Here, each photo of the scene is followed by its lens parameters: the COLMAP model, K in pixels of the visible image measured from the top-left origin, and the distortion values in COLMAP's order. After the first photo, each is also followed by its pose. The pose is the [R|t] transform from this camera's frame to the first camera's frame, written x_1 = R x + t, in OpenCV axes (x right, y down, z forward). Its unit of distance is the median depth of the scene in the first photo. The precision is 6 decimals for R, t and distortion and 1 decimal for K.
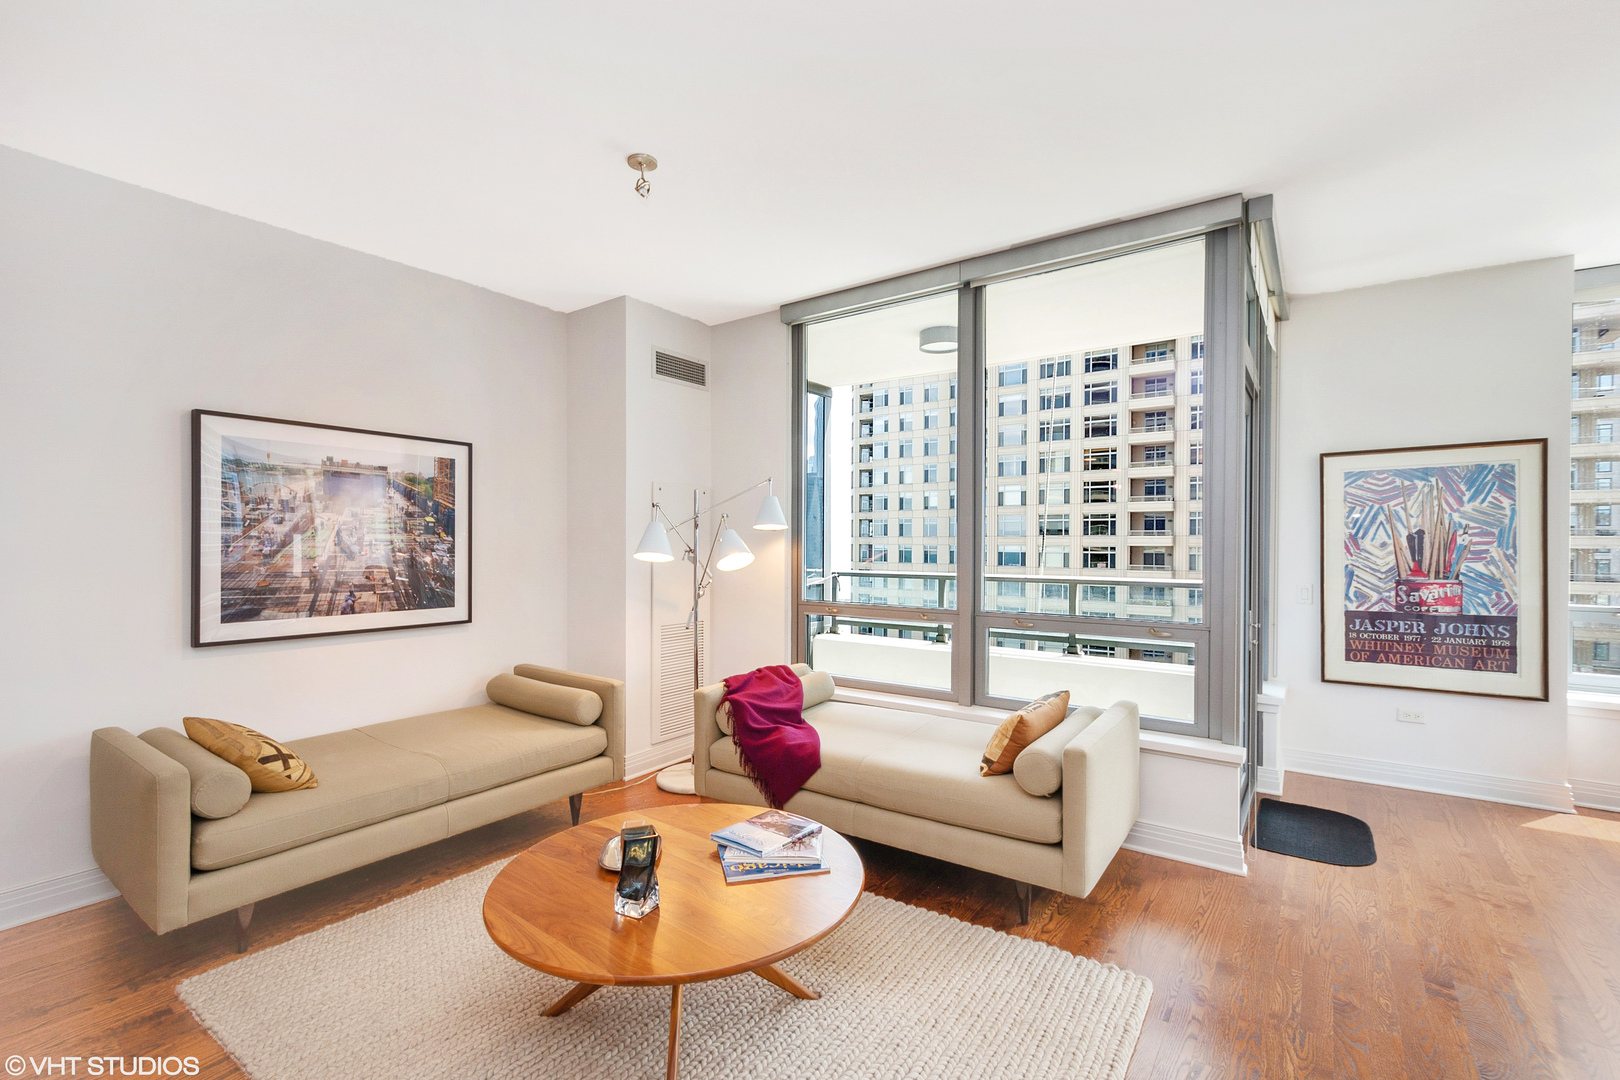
lens RADIAL K [[704.9, 0, 802.9], [0, 704.9, 548.6], [0, 0, 1]] dist [0.001617, -0.001050]
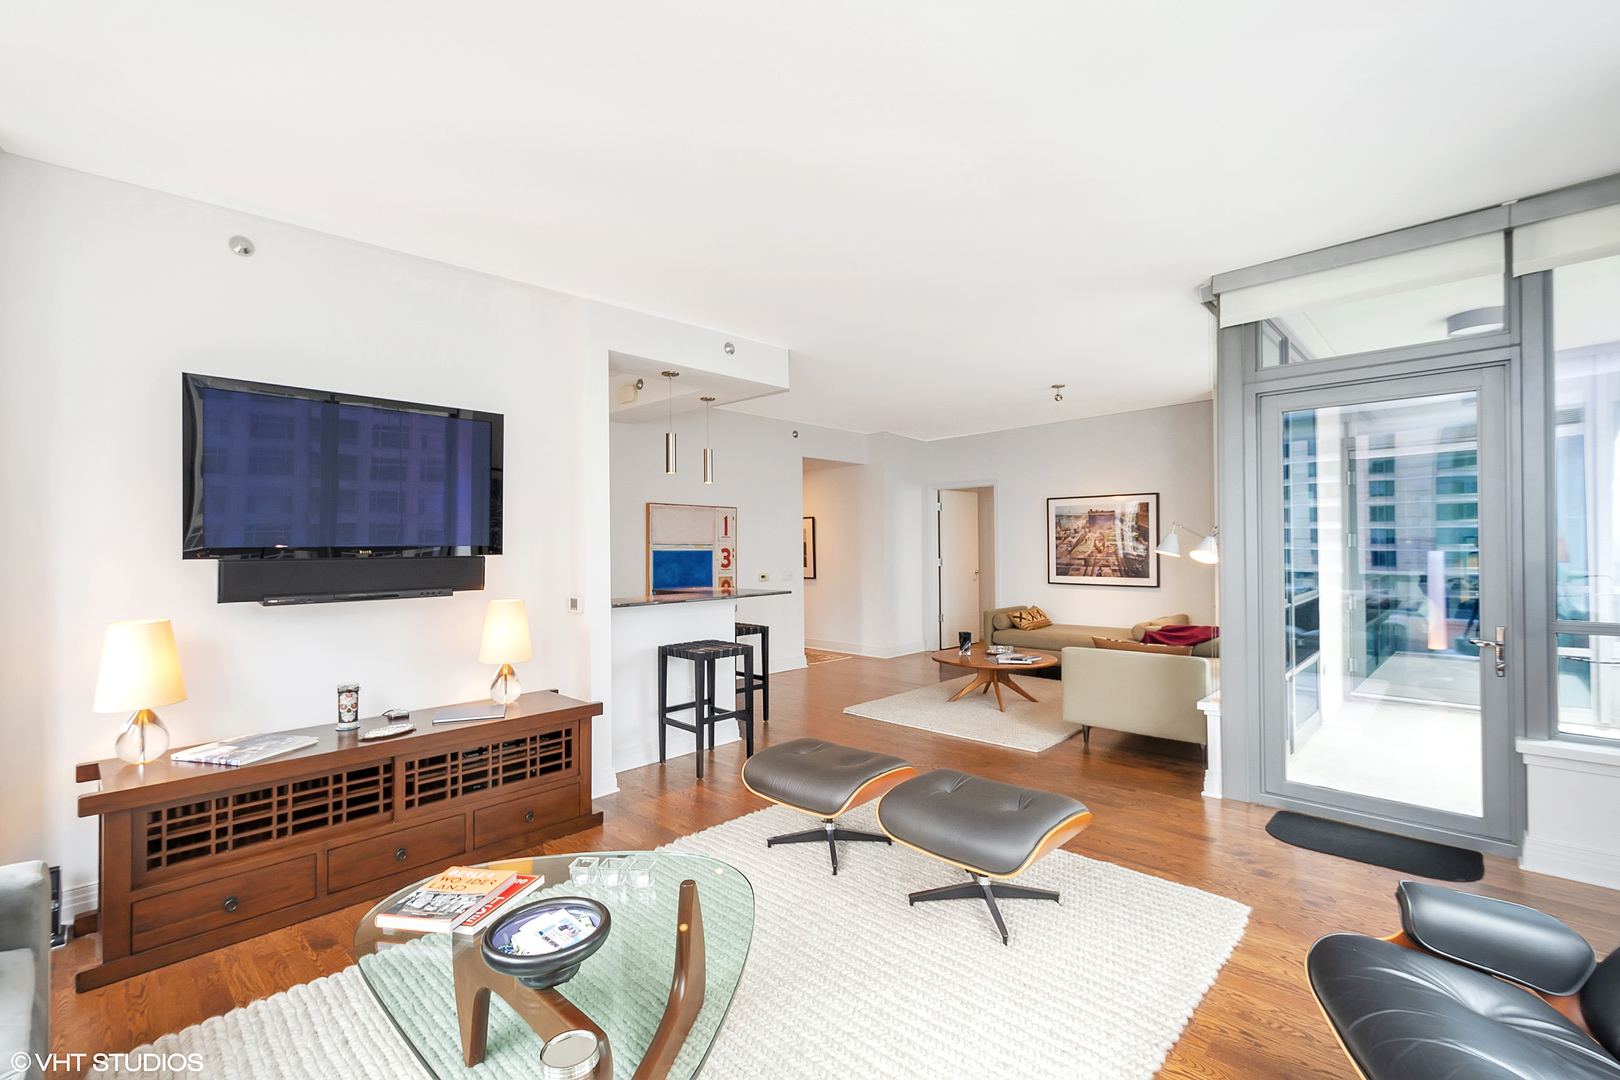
lens RADIAL K [[704.9, 0, 810.0], [0, 704.9, 540.7], [0, 0, 1]] dist [0.001617, -0.001050]
pose [[-0.129908, -0.008517, -0.991489, 1.812555], [-0.002345, 0.999963, -0.008282, -0.003457], [0.991523, 0.001249, -0.129924, 0.382563]]
